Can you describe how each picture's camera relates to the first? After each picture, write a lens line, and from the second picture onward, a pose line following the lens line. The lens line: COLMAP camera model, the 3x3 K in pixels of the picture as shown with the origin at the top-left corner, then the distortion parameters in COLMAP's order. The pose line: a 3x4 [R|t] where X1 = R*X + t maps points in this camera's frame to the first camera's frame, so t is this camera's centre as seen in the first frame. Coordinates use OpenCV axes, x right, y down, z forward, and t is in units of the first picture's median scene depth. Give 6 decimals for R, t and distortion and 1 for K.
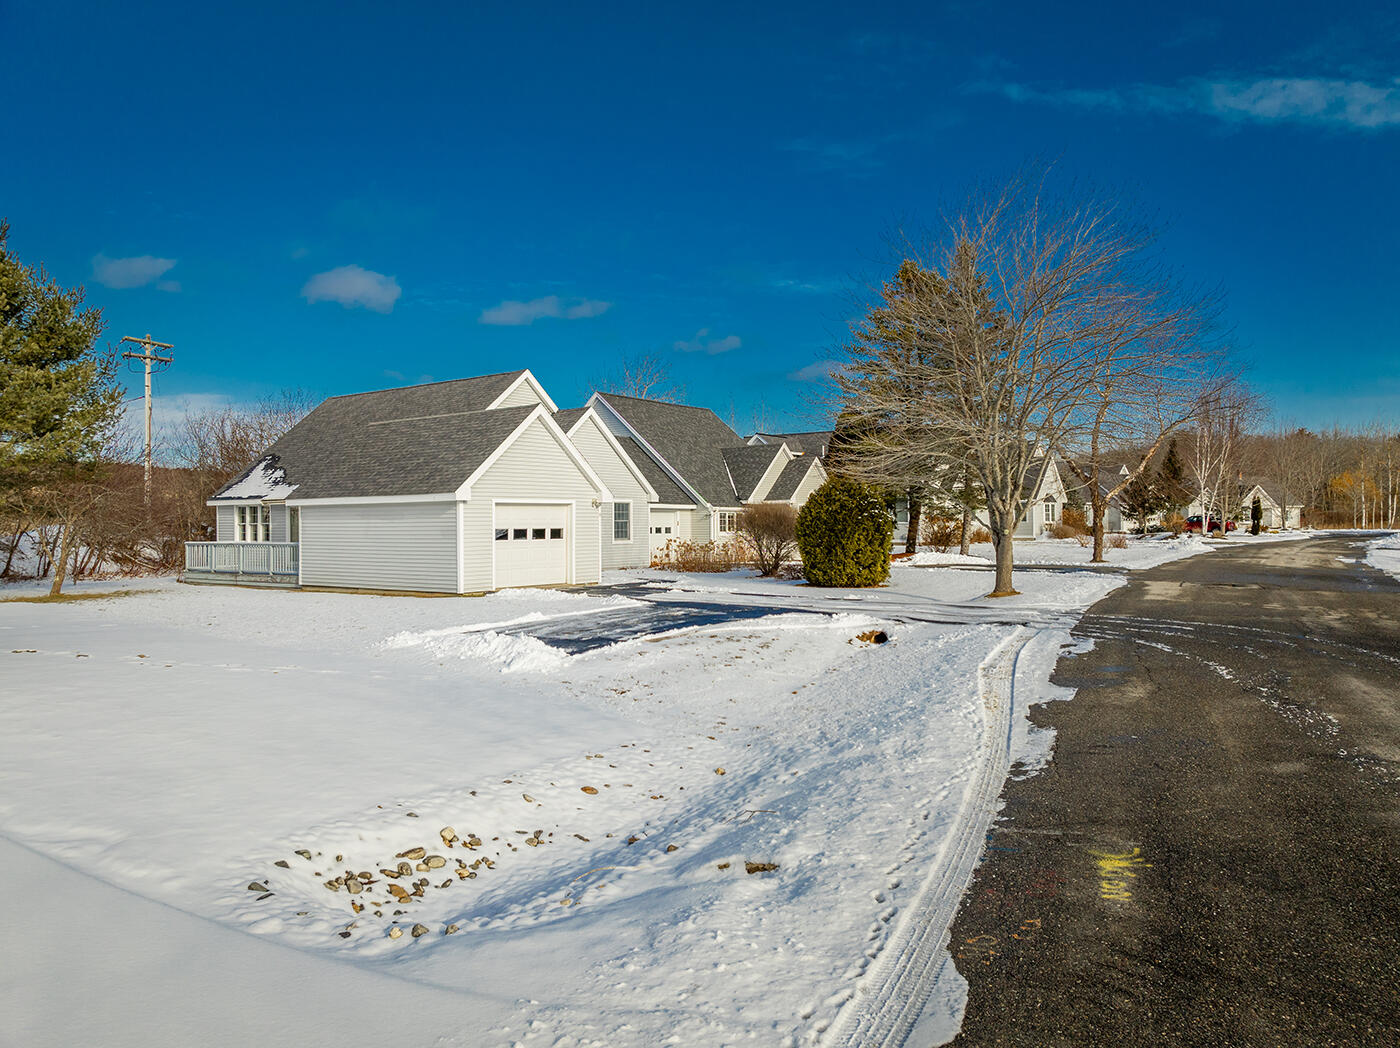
lens RADIAL K [[1017.4, 0, 692.7], [0, 1017.4, 520.4], [0, 0, 1]] dist [-0.034504, 0.018682]
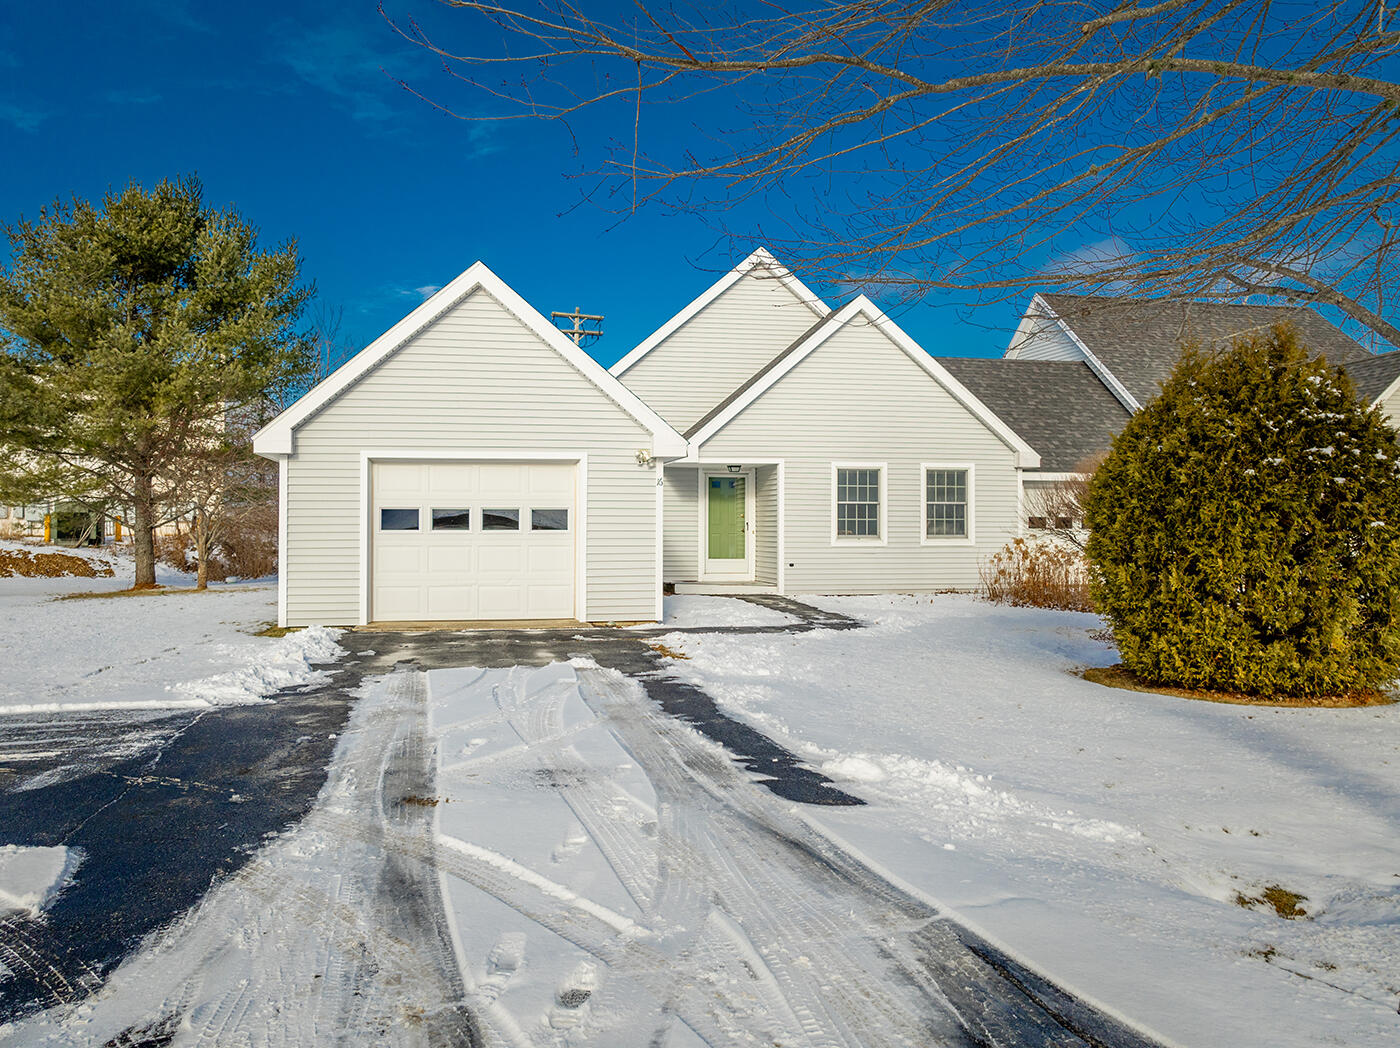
lens RADIAL K [[1017.4, 0, 637.0], [0, 1017.4, 511.0], [0, 0, 1]] dist [-0.034504, 0.018682]
pose [[0.727981, -0.002873, -0.685592, 0.239163], [-0.001564, 0.999982, -0.005851, 0.011423], [0.685596, 0.005332, 0.727963, 0.659679]]
